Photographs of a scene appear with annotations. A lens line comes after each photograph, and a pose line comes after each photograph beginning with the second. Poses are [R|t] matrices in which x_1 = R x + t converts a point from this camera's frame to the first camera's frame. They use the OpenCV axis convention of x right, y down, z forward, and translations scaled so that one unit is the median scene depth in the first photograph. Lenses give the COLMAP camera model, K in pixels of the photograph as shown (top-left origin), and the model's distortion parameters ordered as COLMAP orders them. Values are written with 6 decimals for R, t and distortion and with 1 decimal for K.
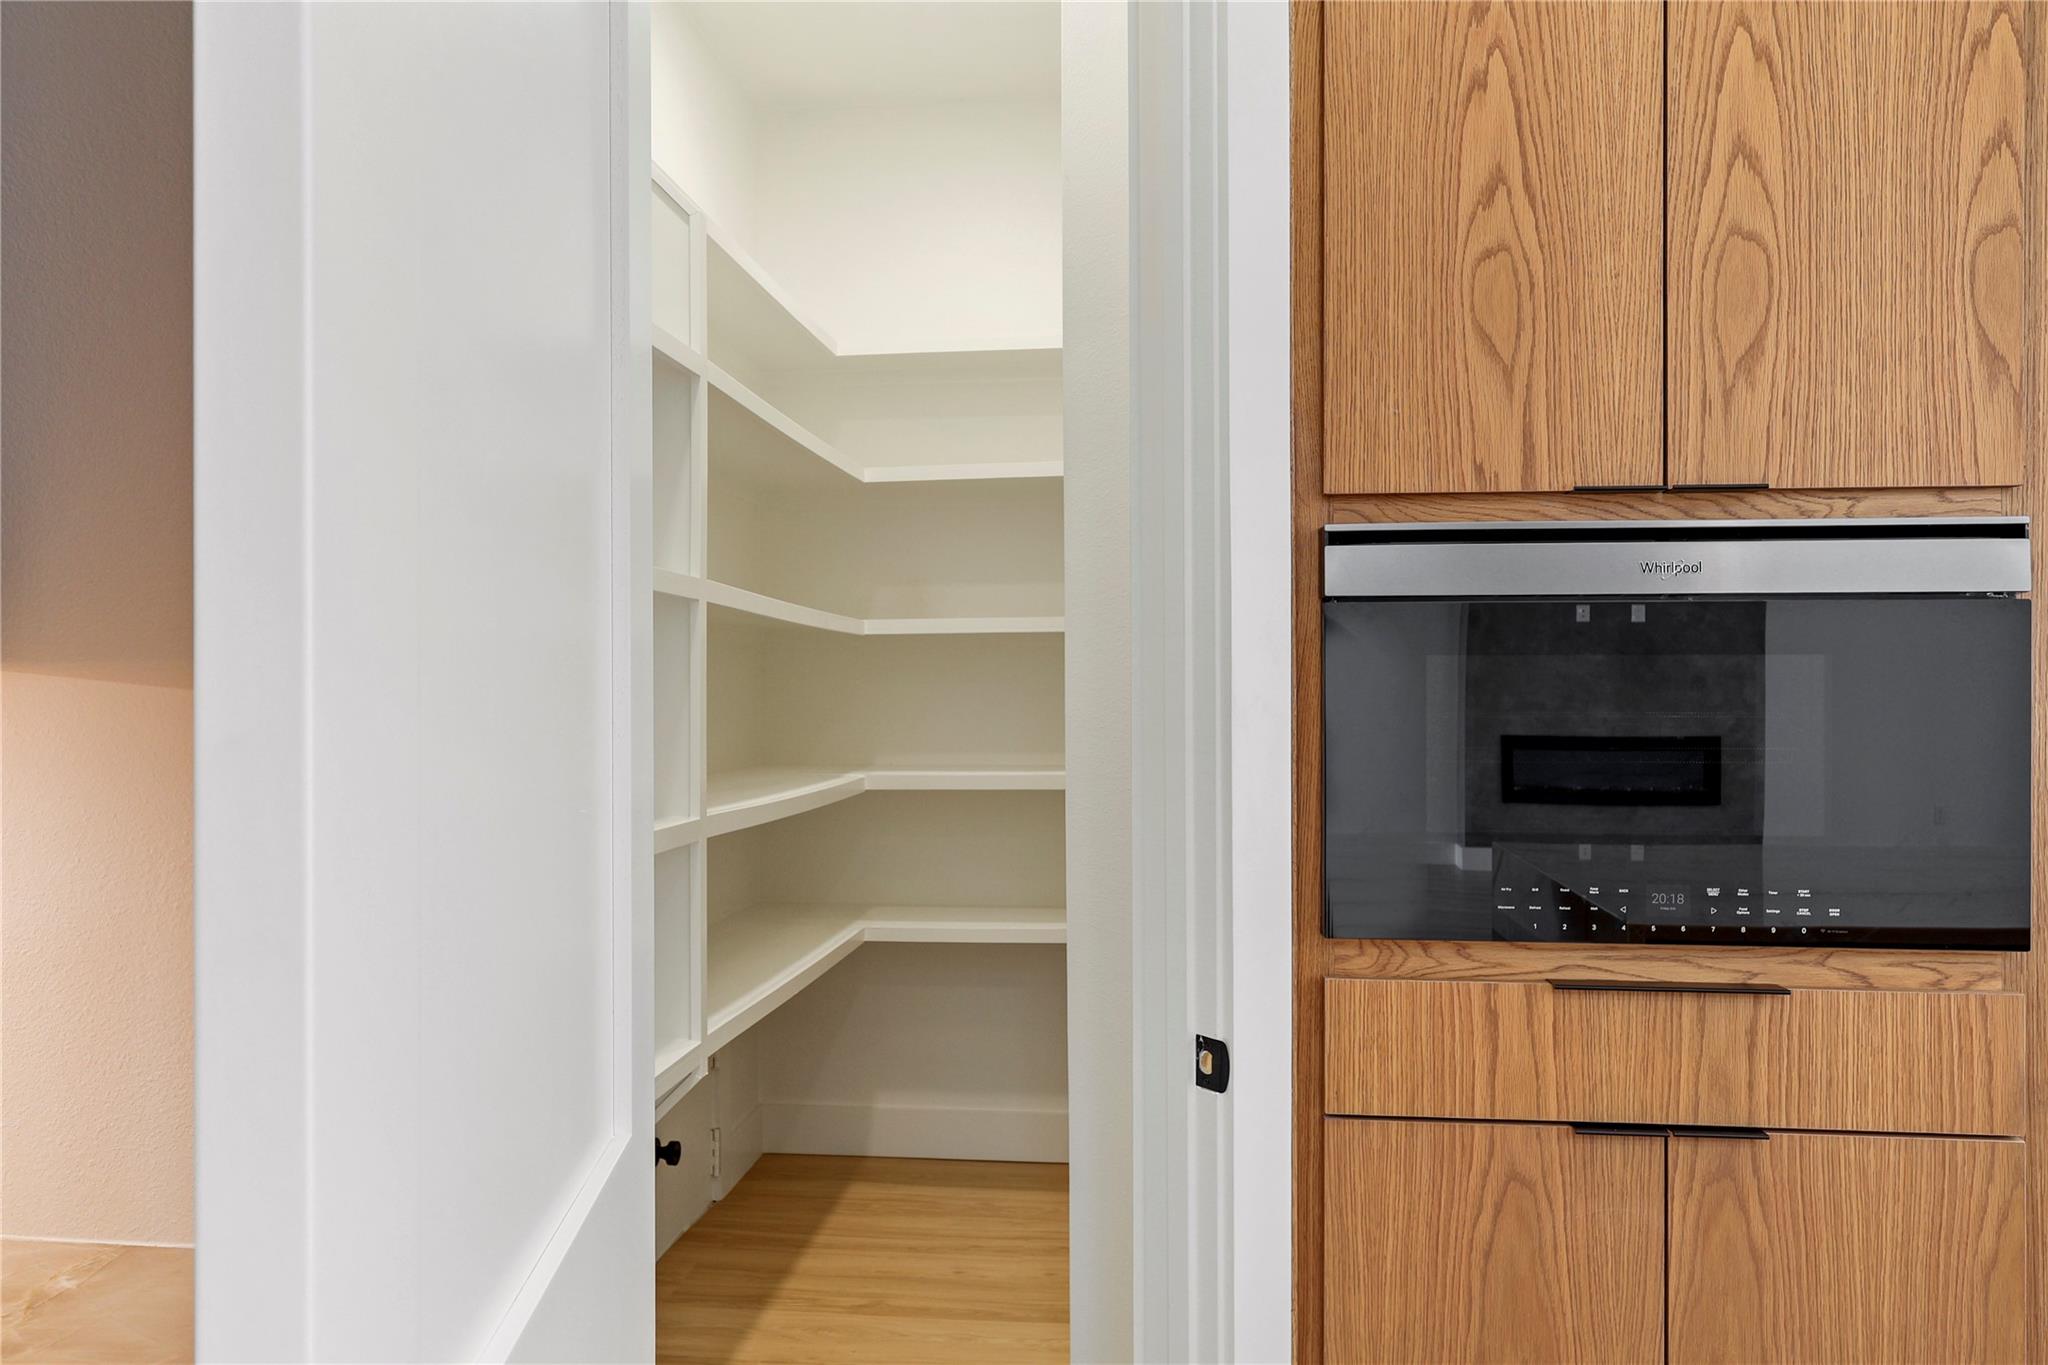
lens RADIAL K [[1451.0, 0, 1024.0], [0, 1451.0, 682.5], [0, 0, 1]] dist [0.002426, 0.000657]
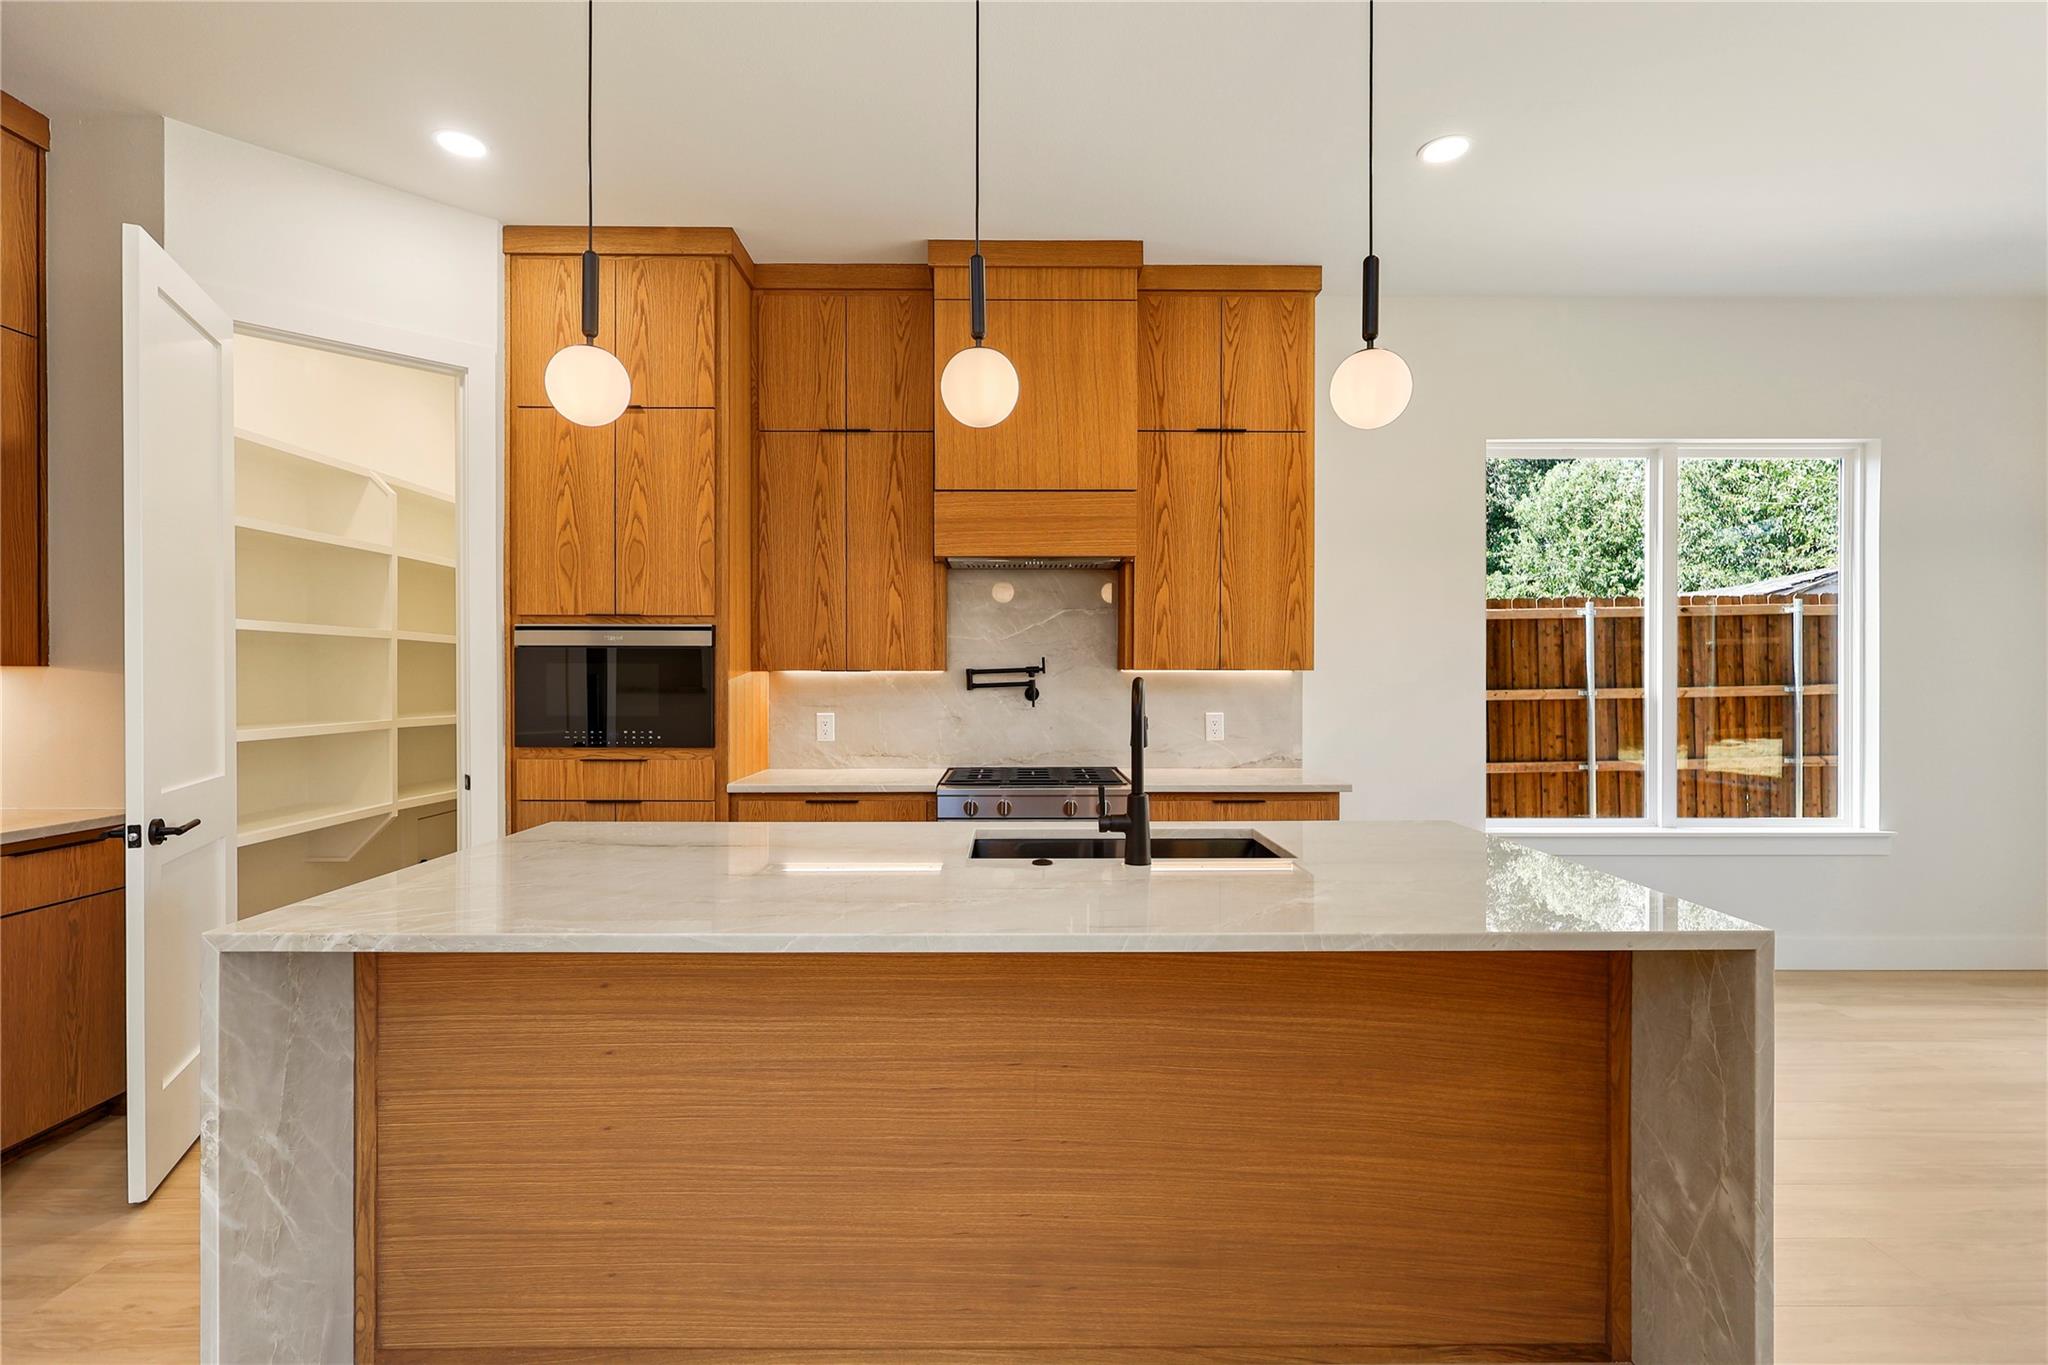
lens RADIAL K [[955.8, 0, 1024.0], [0, 955.8, 682.5], [0, 0, 1]] dist [-0.003768, -0.000735]
pose [[0.993252, 0.000170, 0.115973, 1.137877], [-0.001717, 0.999911, 0.013238, -0.005467], [-0.115961, -0.013347, 0.993164, -1.349681]]
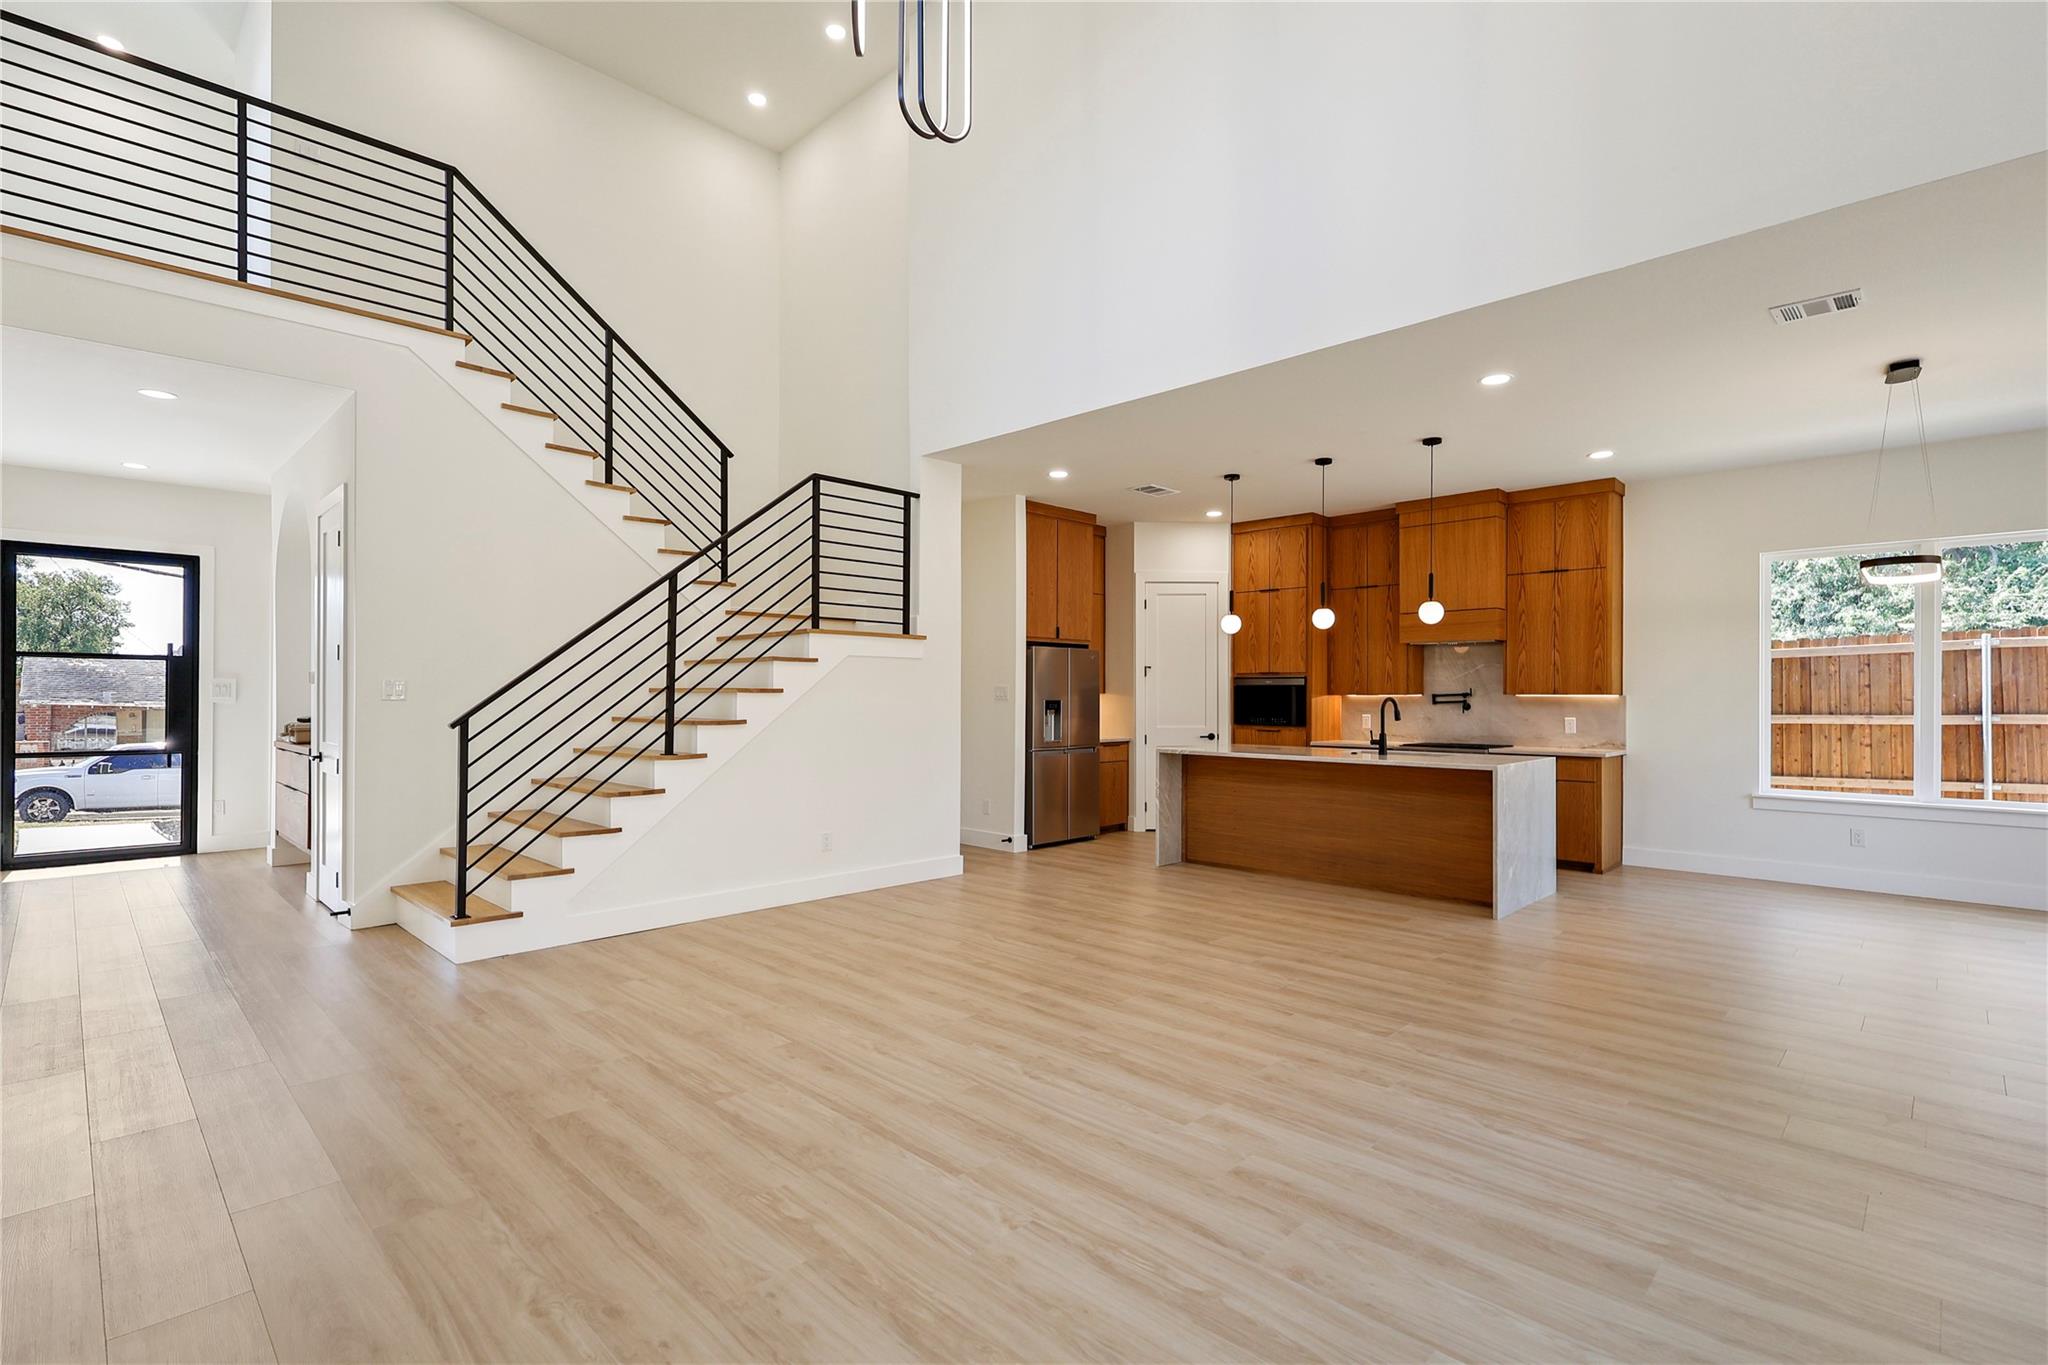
lens RADIAL K [[951.3, 0, 1024.0], [0, 951.3, 682.5], [0, 0, 1]] dist [-0.000011, -0.000008]
pose [[0.789042, -0.006374, -0.614306, 2.736652], [0.000889, 0.999957, -0.009233, -0.024980], [0.614338, 0.006739, 0.789014, -4.296301]]
